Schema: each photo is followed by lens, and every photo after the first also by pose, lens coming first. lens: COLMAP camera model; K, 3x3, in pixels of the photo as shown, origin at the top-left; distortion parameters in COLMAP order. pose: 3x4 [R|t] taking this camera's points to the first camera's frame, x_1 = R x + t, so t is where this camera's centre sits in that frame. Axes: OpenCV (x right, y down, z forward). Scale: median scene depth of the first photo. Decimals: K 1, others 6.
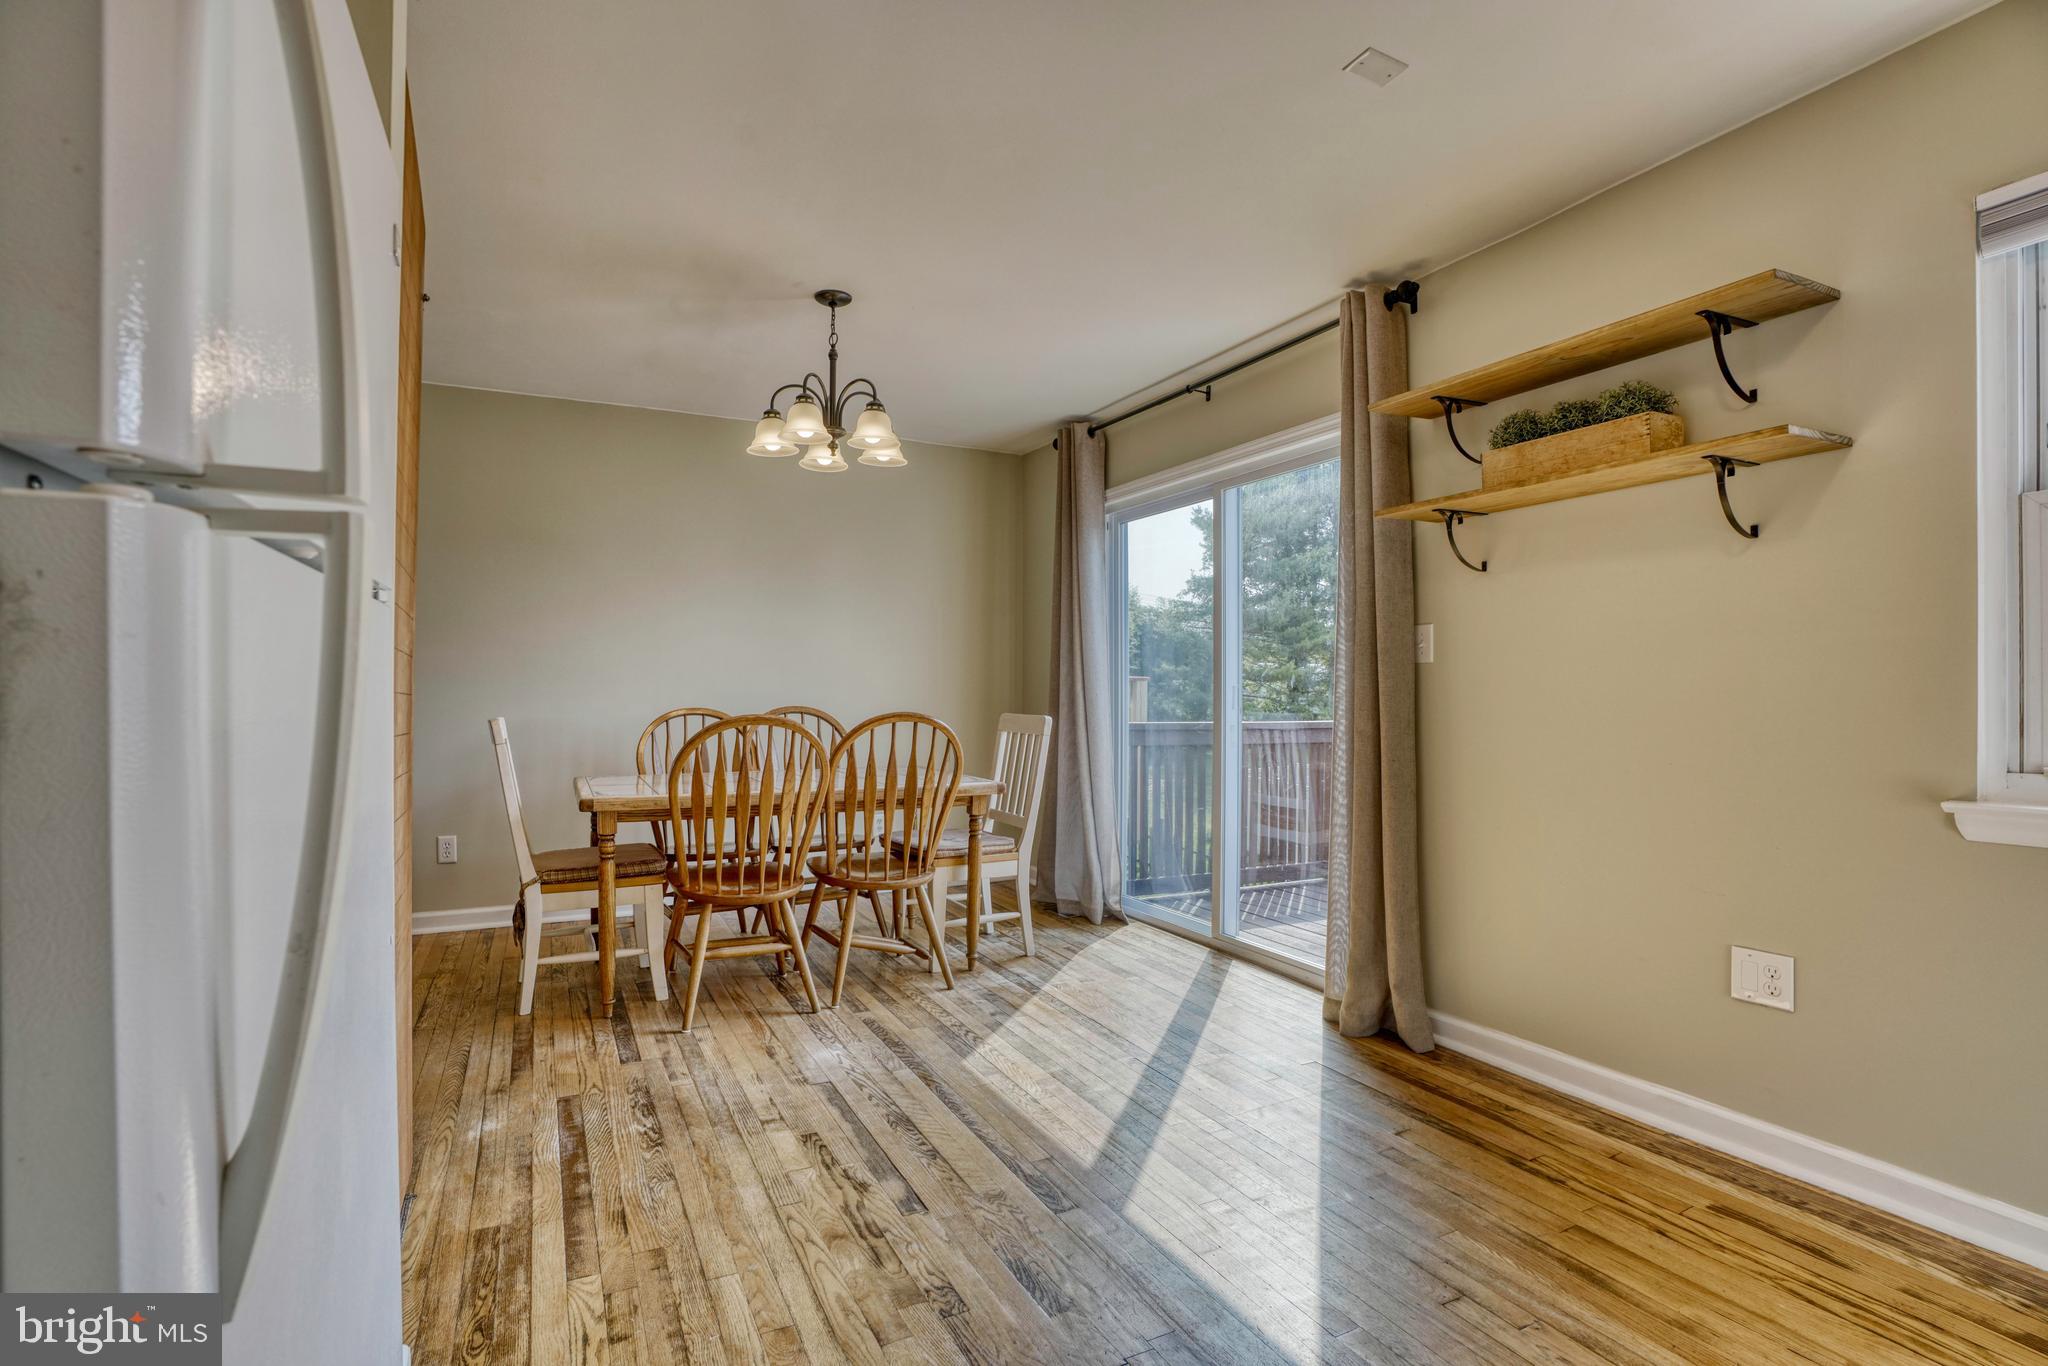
lens RADIAL K [[944.5, 0, 1005.2], [0, 944.5, 689.8], [0, 0, 1]] dist [-0.065867, 0.023716]
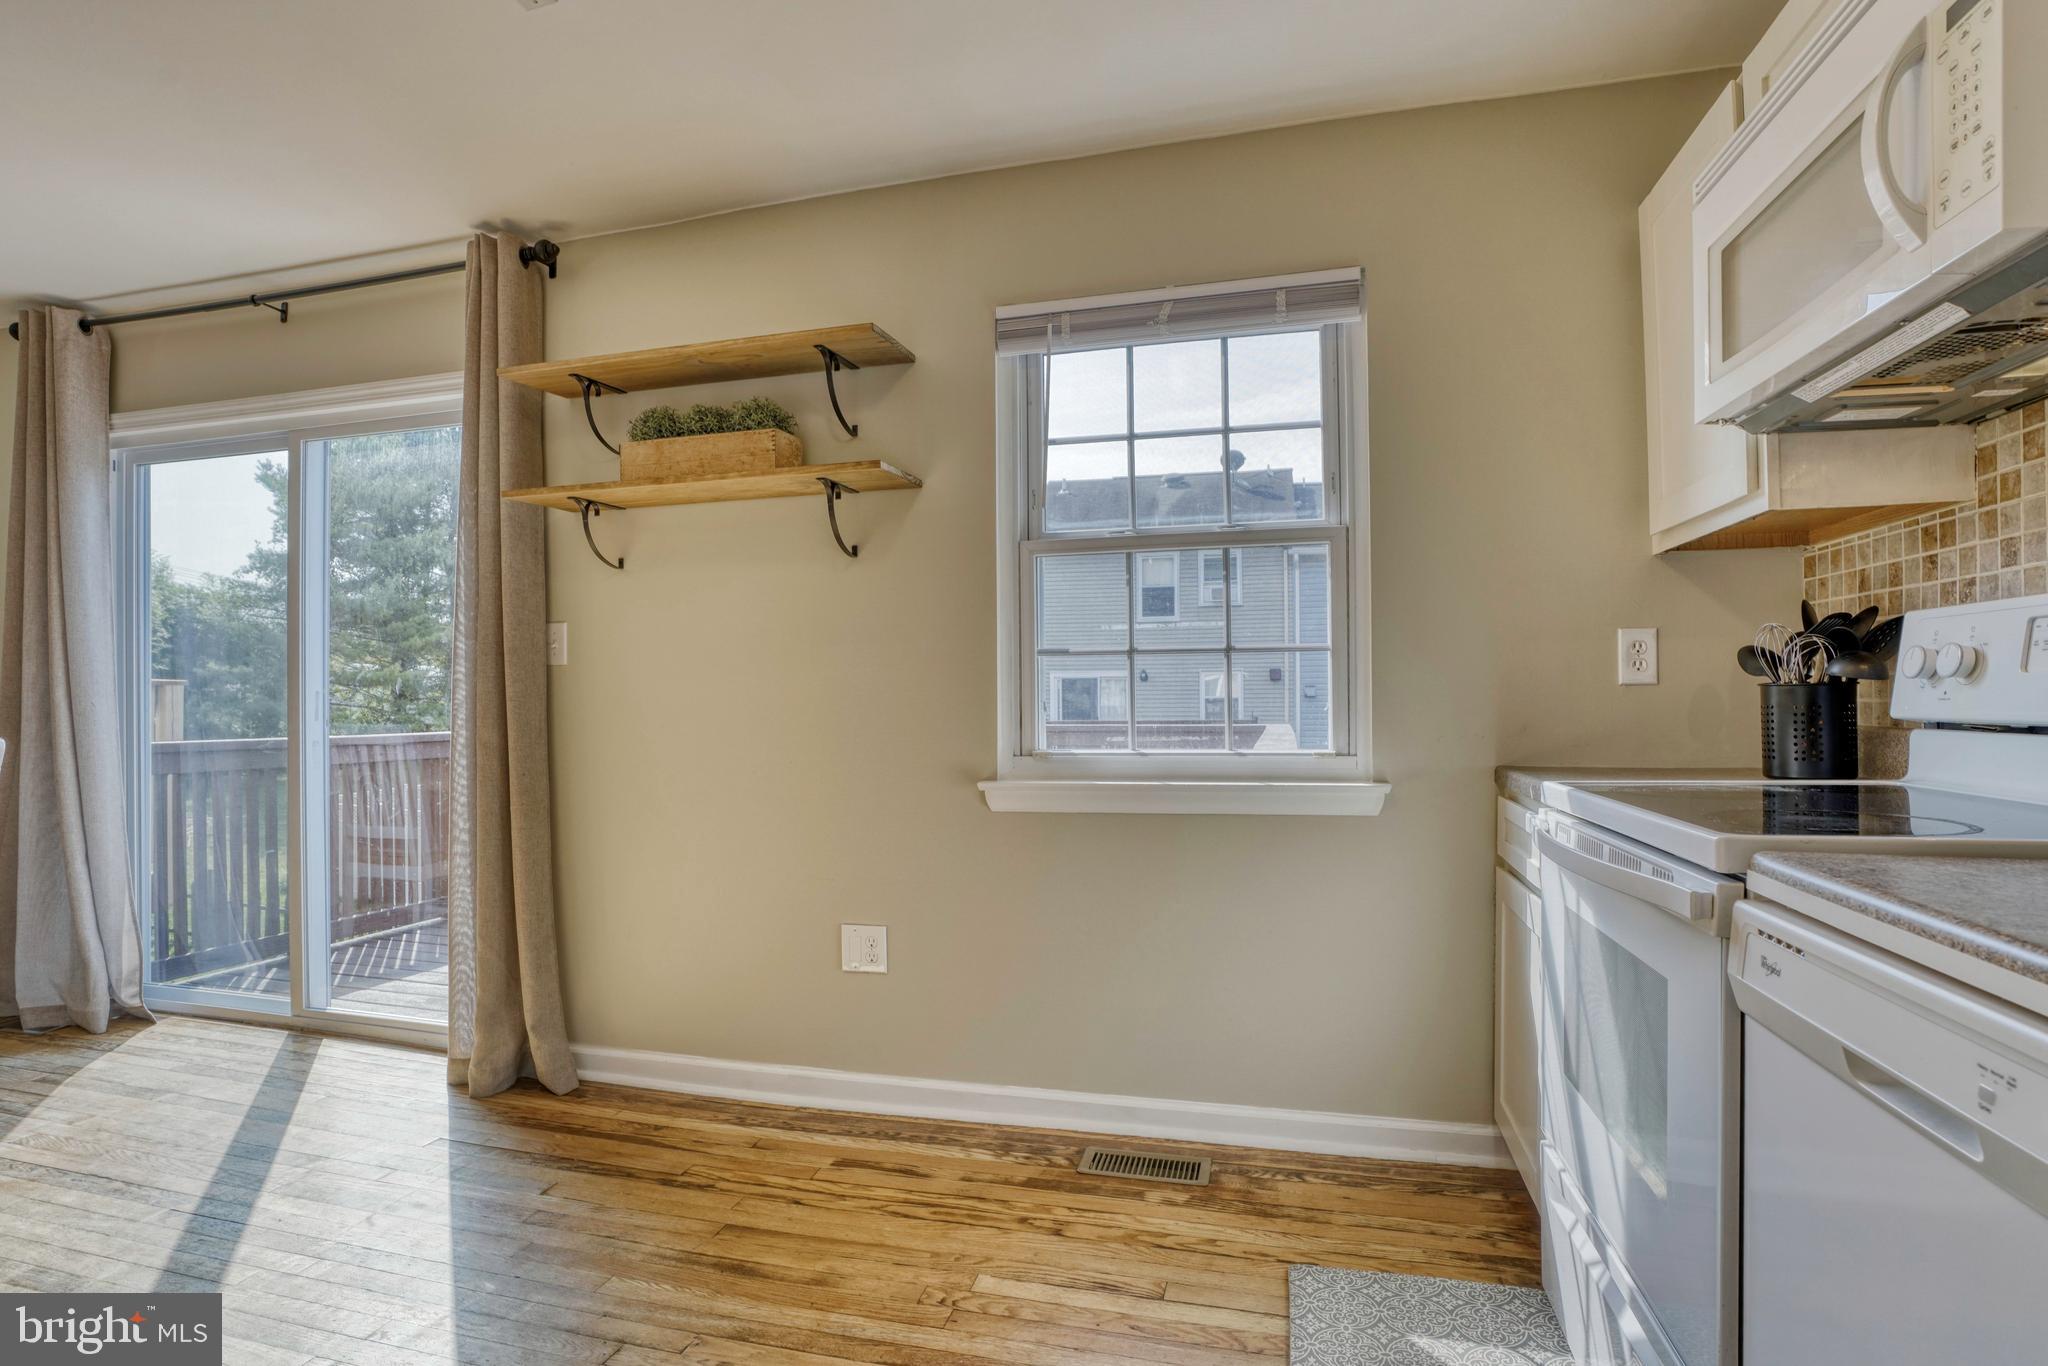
lens RADIAL K [[1028.4, 0, 1006.8], [0, 1028.4, 691.8], [0, 0, 1]] dist [-0.063606, 0.019904]
pose [[0.666940, -0.003550, 0.745103, 0.004600], [0.006267, 0.999980, -0.000846, 0.001310], [-0.745085, 0.005234, 0.666949, 0.017614]]
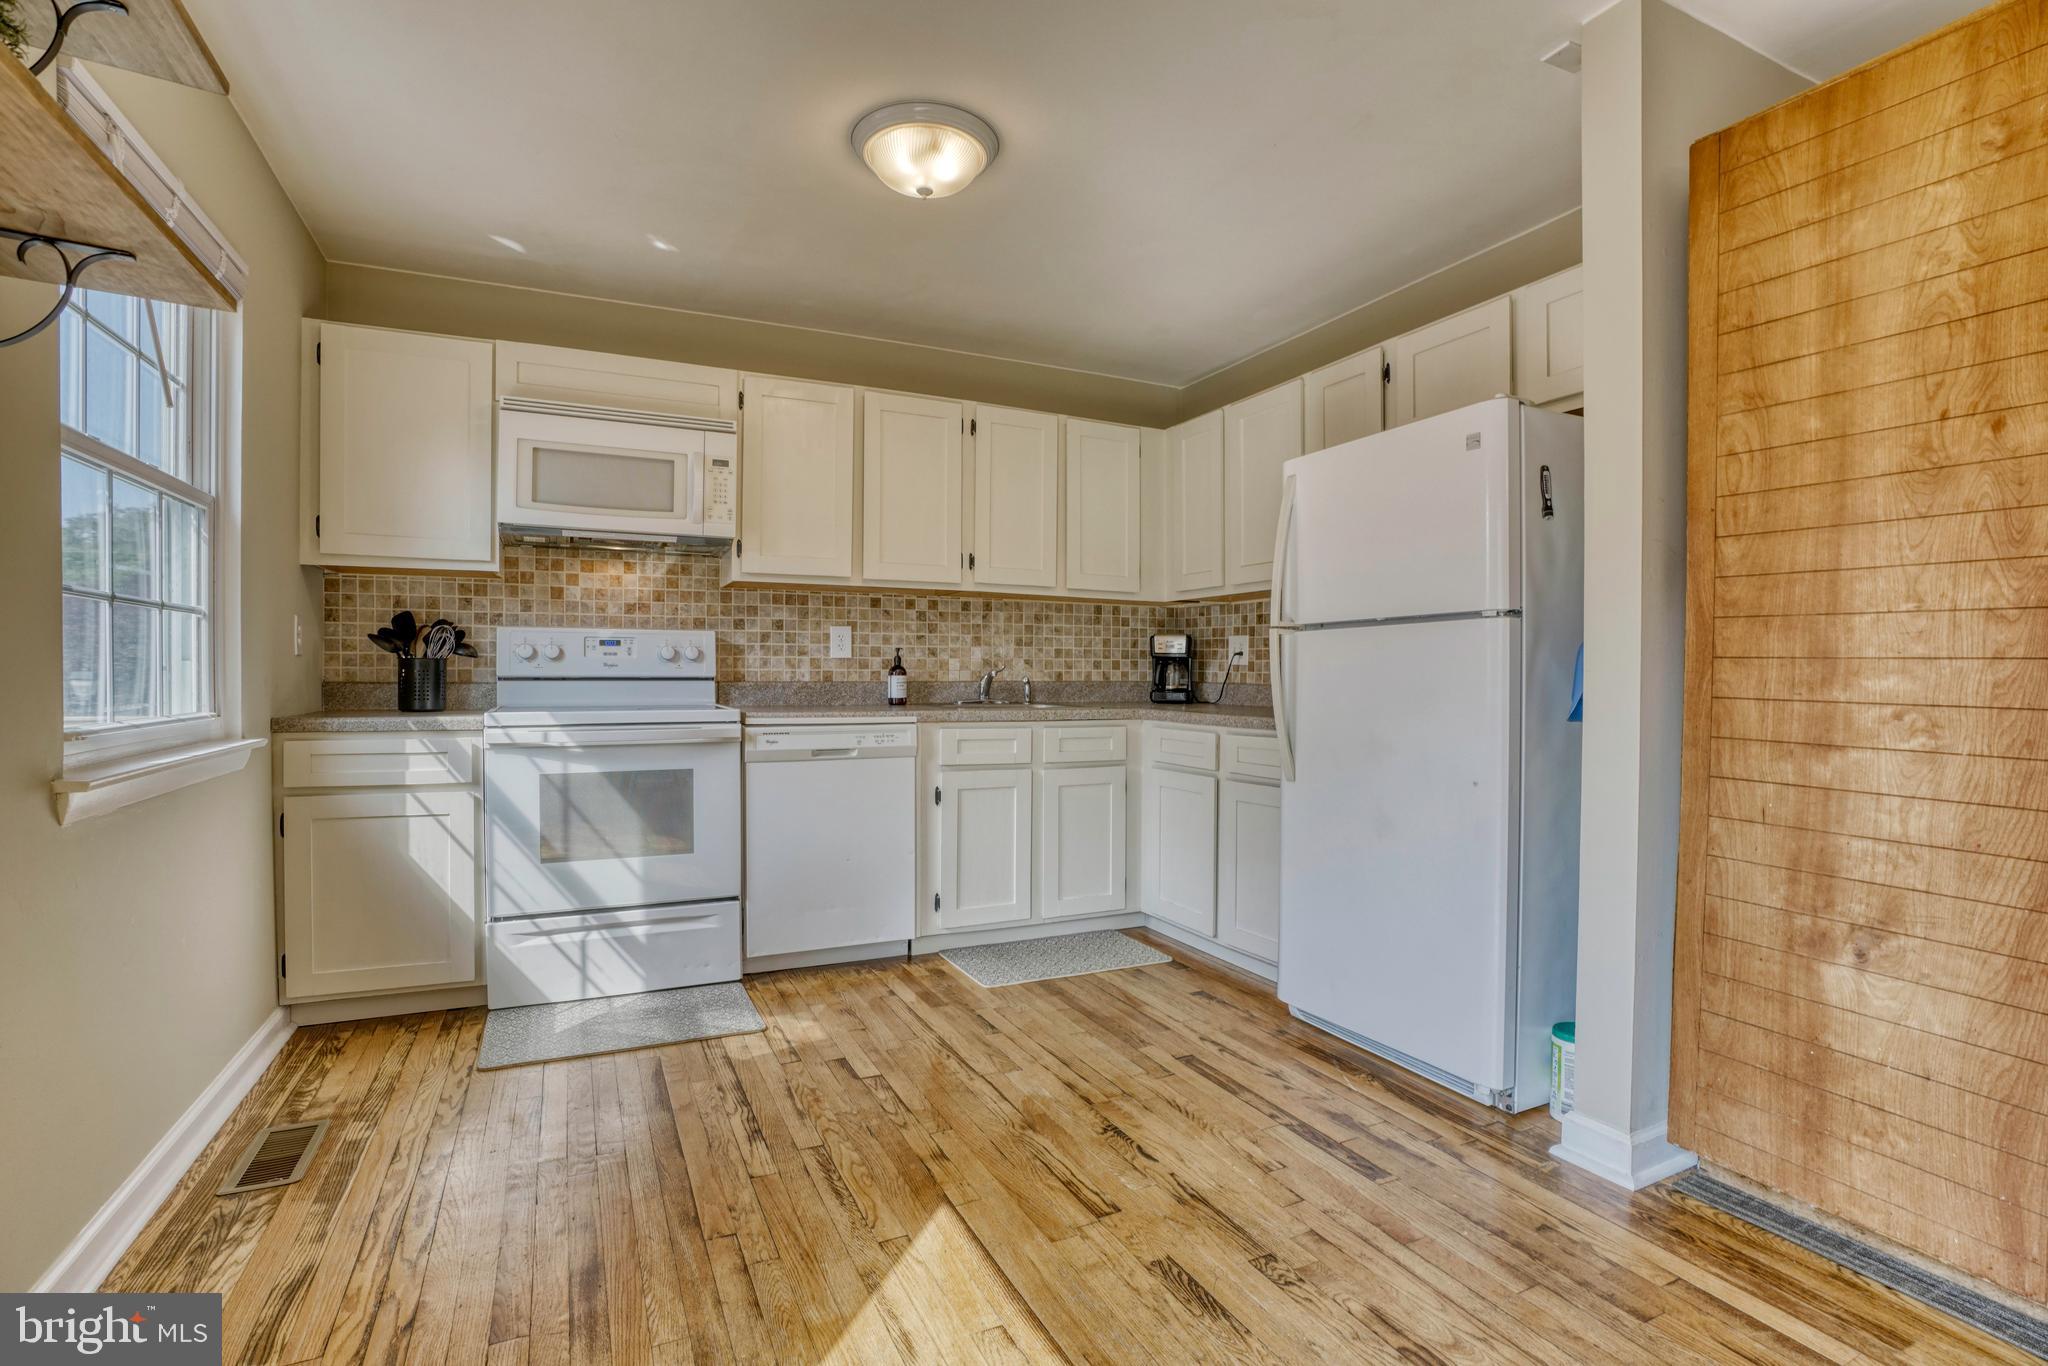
lens RADIAL K [[944.5, 0, 1005.4], [0, 944.5, 686.5], [0, 0, 1]] dist [-0.065867, 0.023716]
pose [[-0.999640, -0.007140, 0.025881, 0.140513], [-0.006916, 0.999938, 0.008767, 0.020762], [-0.025942, 0.008585, -0.999627, 1.361989]]
